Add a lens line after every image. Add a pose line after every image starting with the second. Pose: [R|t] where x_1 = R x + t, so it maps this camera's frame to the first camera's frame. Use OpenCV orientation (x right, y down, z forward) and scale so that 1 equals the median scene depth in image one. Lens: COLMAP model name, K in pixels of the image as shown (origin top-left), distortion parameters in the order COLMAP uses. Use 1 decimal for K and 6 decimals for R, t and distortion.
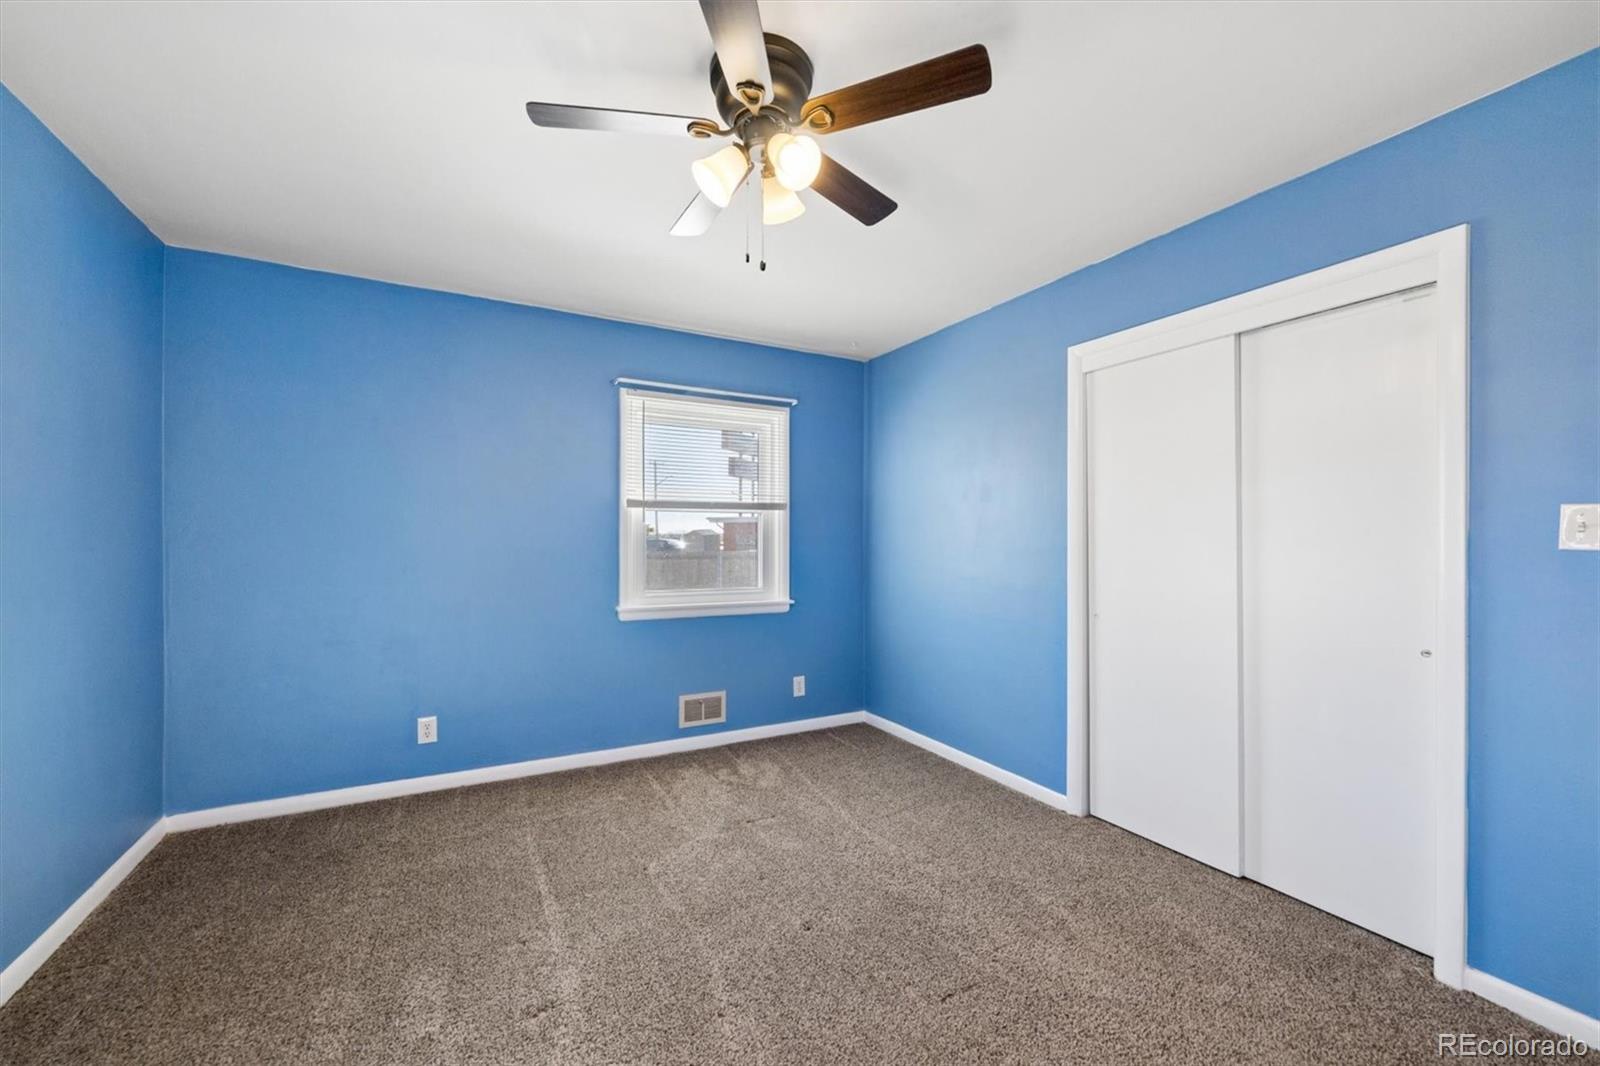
lens RADIAL K [[637.6, 0, 798.5], [0, 637.6, 530.7], [0, 0, 1]] dist [0.000872, 0.000031]
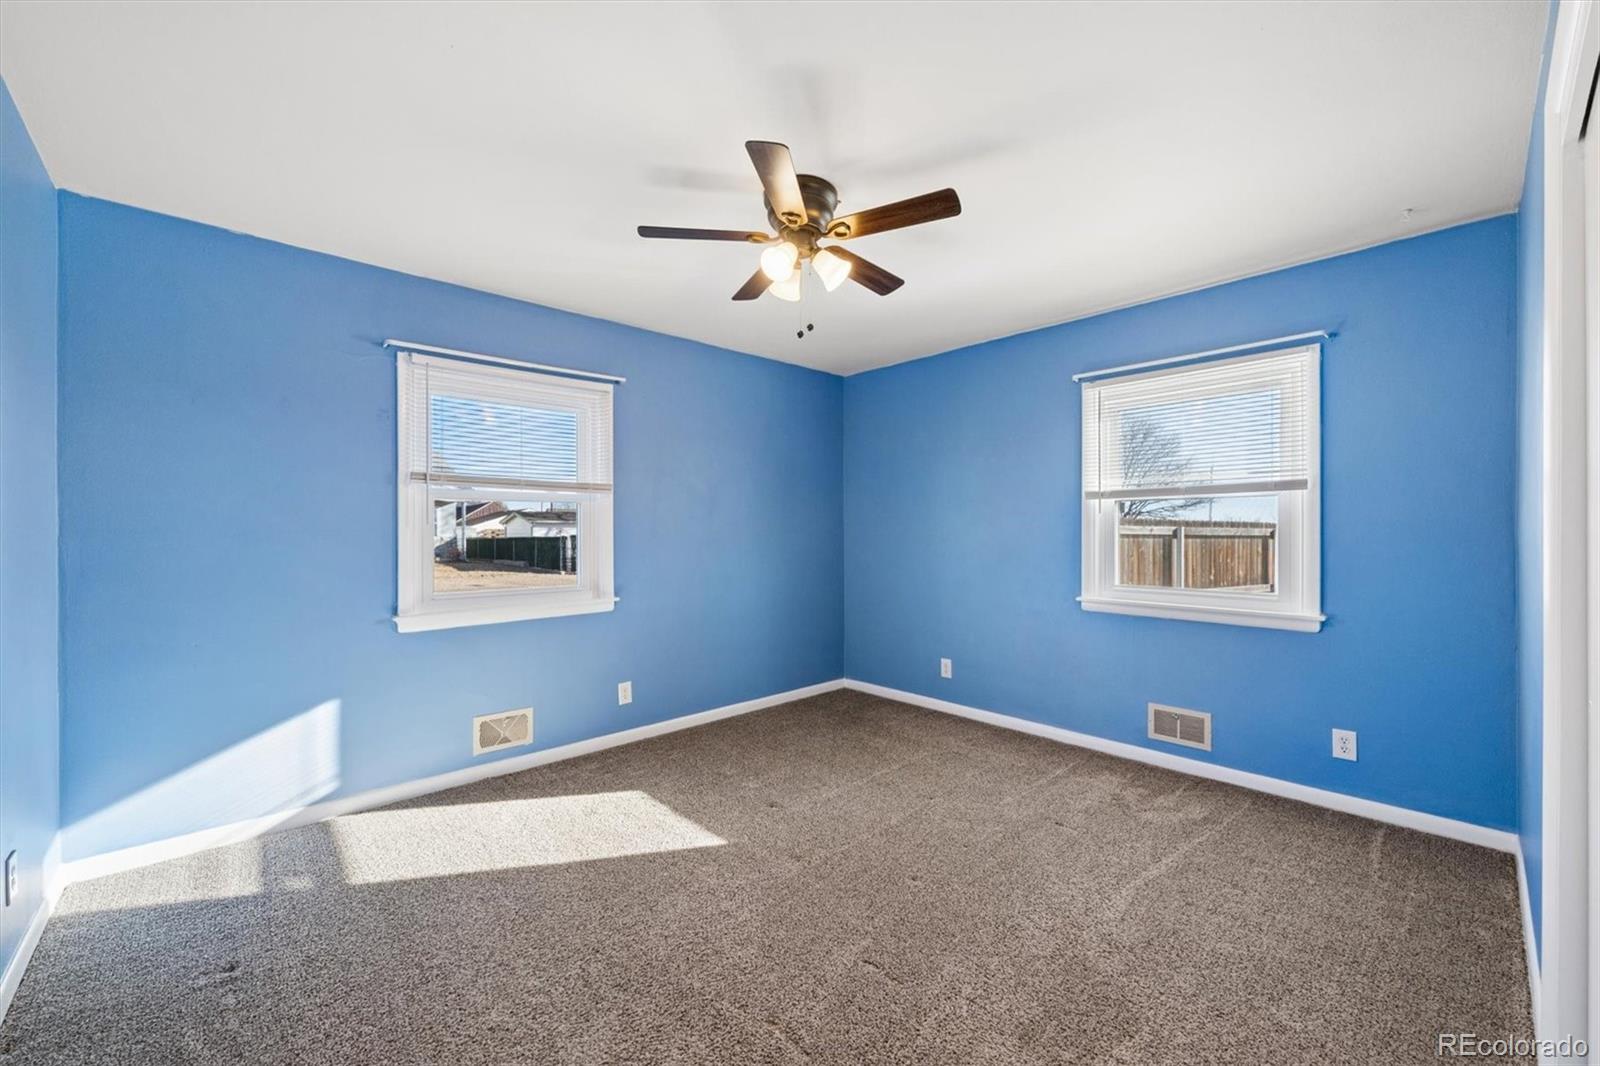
lens RADIAL K [[637.6, 0, 805.5], [0, 637.6, 526.9], [0, 0, 1]] dist [0.000872, 0.000031]
pose [[0.244211, -0.009783, -0.969673, 0.607941], [0.016109, 0.999852, -0.006031, 0.005648], [0.969588, -0.014148, 0.244333, 0.316599]]
